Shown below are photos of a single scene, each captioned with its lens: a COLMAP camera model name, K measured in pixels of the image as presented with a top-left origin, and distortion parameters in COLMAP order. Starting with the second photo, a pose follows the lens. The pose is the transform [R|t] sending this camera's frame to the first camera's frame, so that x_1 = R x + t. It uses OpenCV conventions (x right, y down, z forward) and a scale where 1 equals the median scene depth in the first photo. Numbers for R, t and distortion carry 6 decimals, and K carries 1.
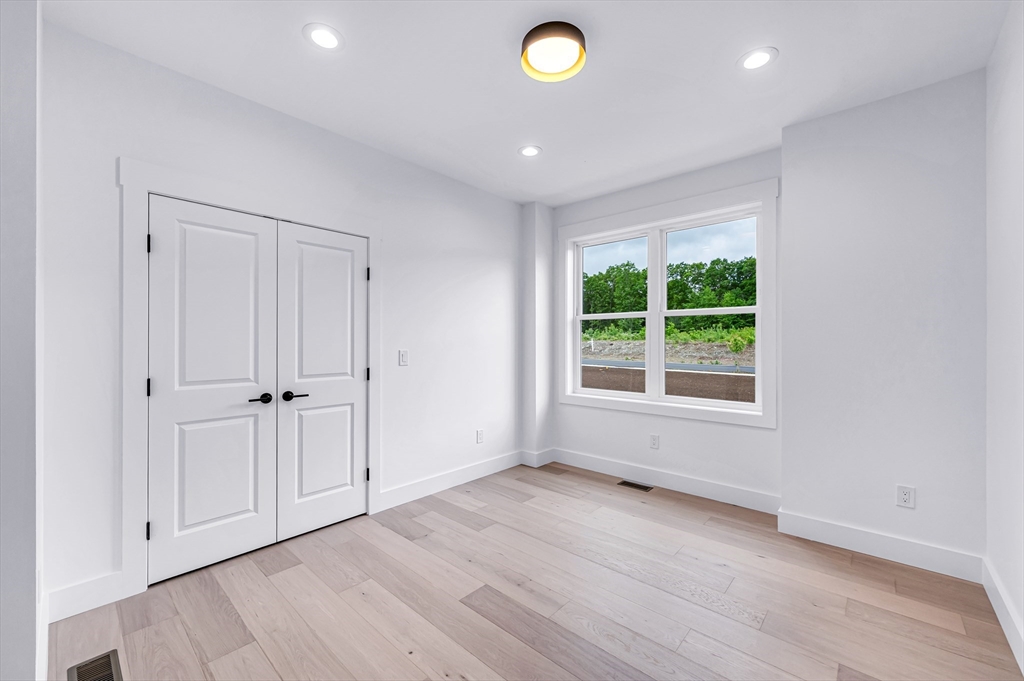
lens RADIAL K [[407.3, 0, 516.5], [0, 407.3, 343.9], [0, 0, 1]] dist [0.000970, -0.000051]
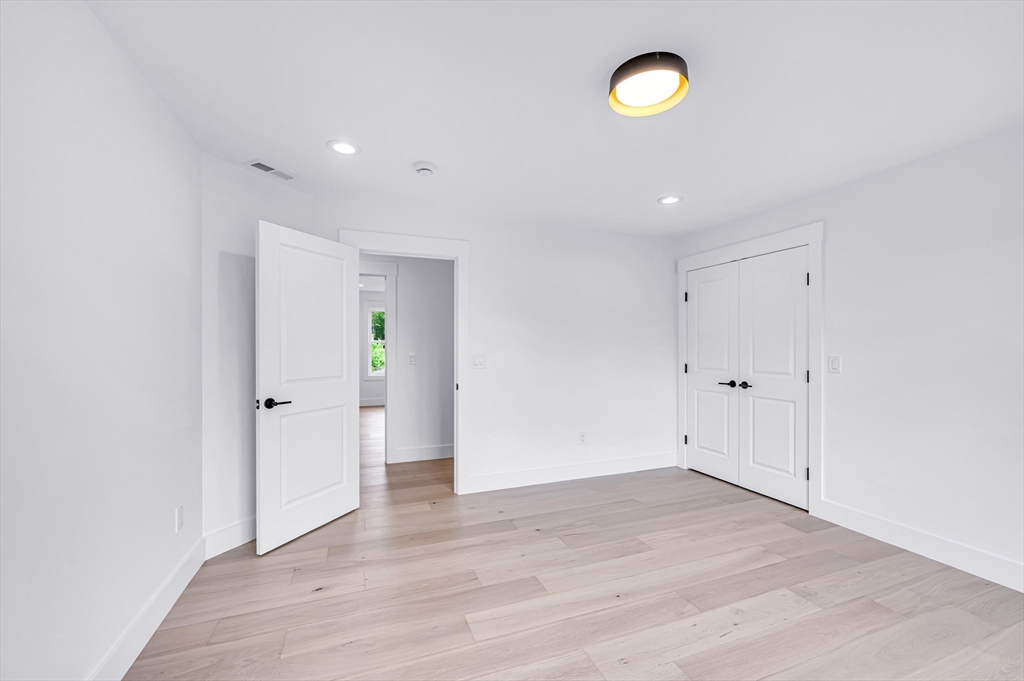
lens RADIAL K [[407.3, 0, 516.5], [0, 407.3, 343.9], [0, 0, 1]] dist [0.000970, -0.000051]
pose [[-0.476542, -0.007448, -0.879120, 1.021726], [0.004677, 0.999928, -0.011006, 0.001116], [0.879139, -0.009356, -0.476473, 0.978878]]
